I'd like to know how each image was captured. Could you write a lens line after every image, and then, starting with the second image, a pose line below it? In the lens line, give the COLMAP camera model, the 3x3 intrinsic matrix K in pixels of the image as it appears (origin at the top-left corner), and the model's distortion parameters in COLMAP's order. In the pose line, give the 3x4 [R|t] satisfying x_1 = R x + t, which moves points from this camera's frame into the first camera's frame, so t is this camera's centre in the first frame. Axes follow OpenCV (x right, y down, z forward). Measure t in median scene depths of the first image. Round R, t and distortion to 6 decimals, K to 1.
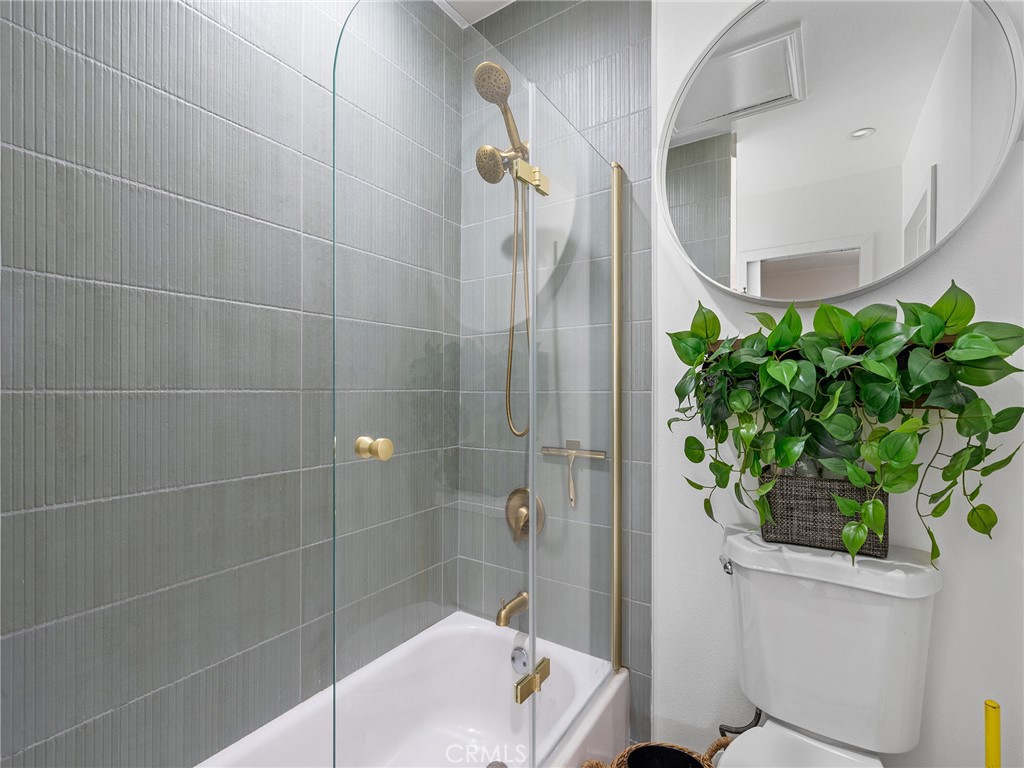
lens RADIAL K [[469.6, 0, 512.5], [0, 469.6, 389.0], [0, 0, 1]] dist [-0.007475, 0.002936]
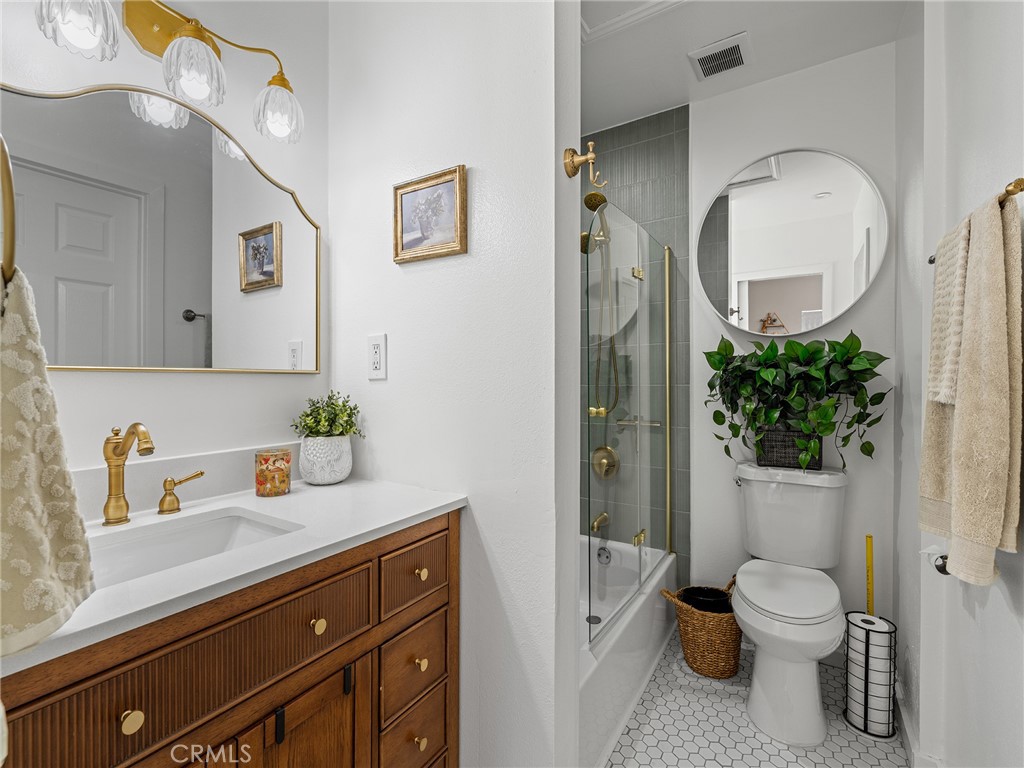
lens RADIAL K [[469.6, 0, 507.7], [0, 469.6, 380.5], [0, 0, 1]] dist [-0.007475, 0.002936]
pose [[0.999678, -0.007316, 0.024291, -0.517499], [0.007187, 0.999960, 0.005363, -0.031090], [-0.024330, -0.005187, 0.999691, -0.860223]]
